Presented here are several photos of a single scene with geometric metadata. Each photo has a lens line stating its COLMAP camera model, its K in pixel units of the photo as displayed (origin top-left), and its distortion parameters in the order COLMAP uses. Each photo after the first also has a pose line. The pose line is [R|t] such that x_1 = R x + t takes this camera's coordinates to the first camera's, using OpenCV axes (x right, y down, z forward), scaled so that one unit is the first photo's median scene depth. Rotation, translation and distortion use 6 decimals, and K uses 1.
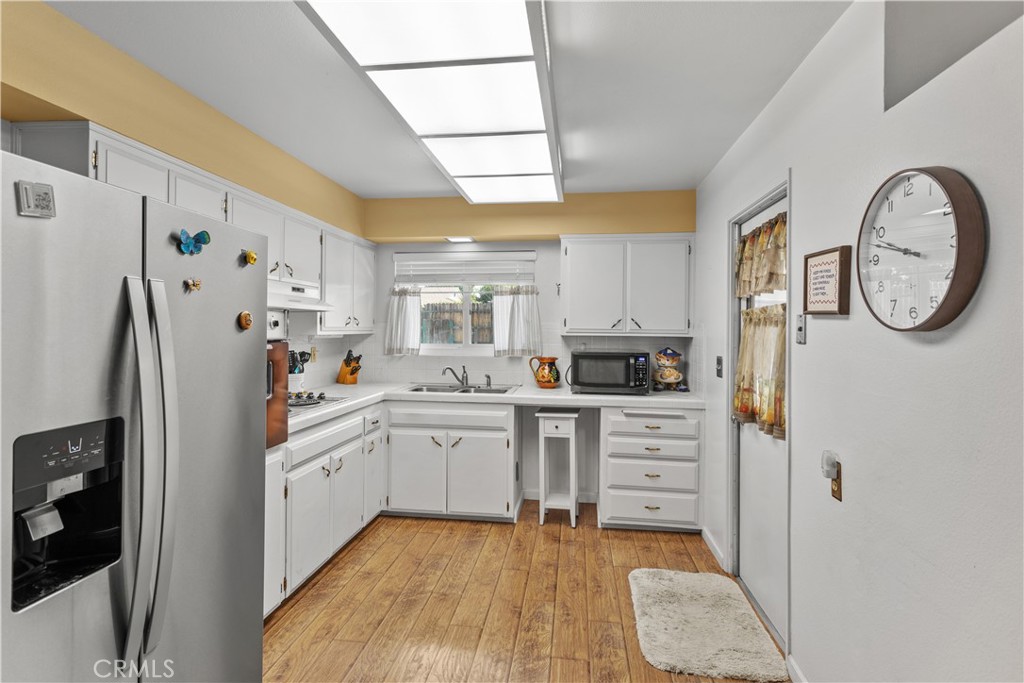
lens RADIAL K [[505.0, 0, 499.2], [0, 505.0, 327.8], [0, 0, 1]] dist [-0.004701, 0.005384]
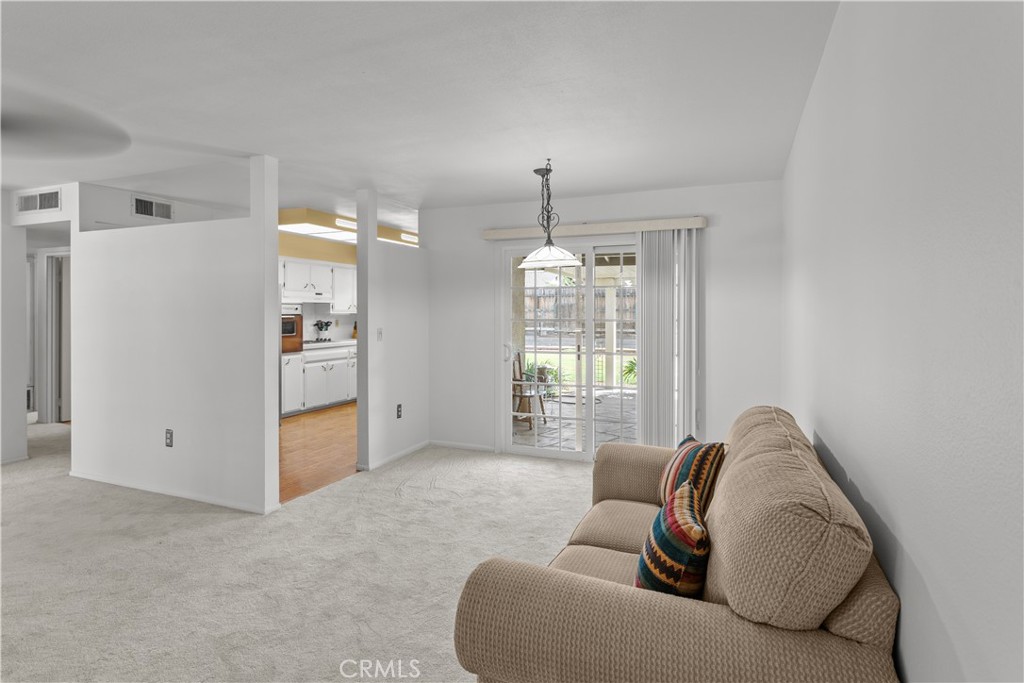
lens RADIAL K [[549.1, 0, 502.6], [0, 549.1, 314.6], [0, 0, 1]] dist [0.005429, 0.003108]
pose [[0.964702, -0.003314, -0.263322, 1.014692], [0.005324, 0.999962, 0.006918, 0.006338], [0.263289, -0.008076, 0.964683, -1.145343]]
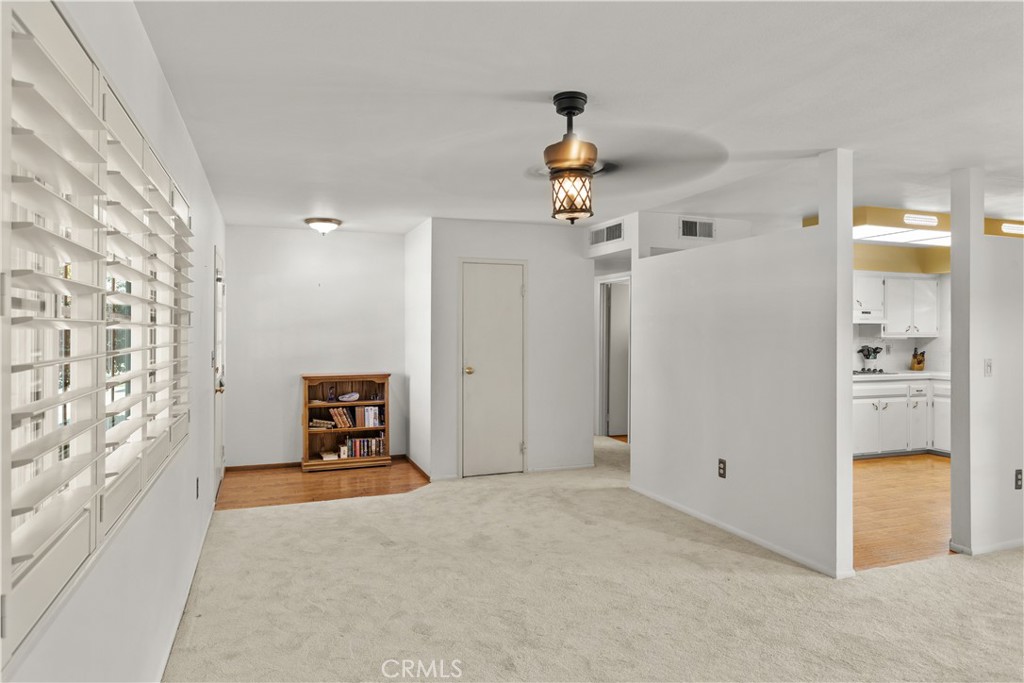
lens RADIAL K [[635.7, 0, 510.7], [0, 635.7, 328.2], [0, 0, 1]] dist [0.002019, 0.004865]
pose [[0.492690, -0.009945, -0.870148, 0.927676], [0.001459, 0.999943, -0.010603, 0.004212], [0.870204, 0.003955, 0.492676, -1.207295]]
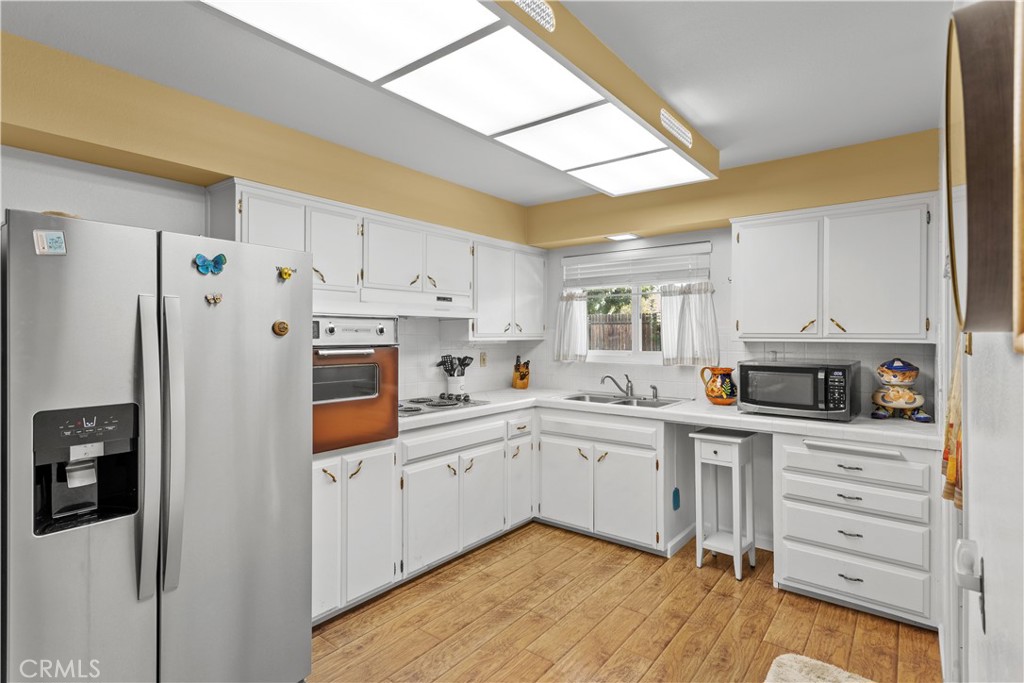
lens RADIAL K [[505.0, 0, 505.2], [0, 505.0, 334.9], [0, 0, 1]] dist [-0.004701, 0.005384]
pose [[0.862915, -0.006614, -0.505306, 0.242700], [0.007262, 0.999973, -0.000689, 0.002849], [0.505297, -0.003075, 0.862940, 0.119872]]
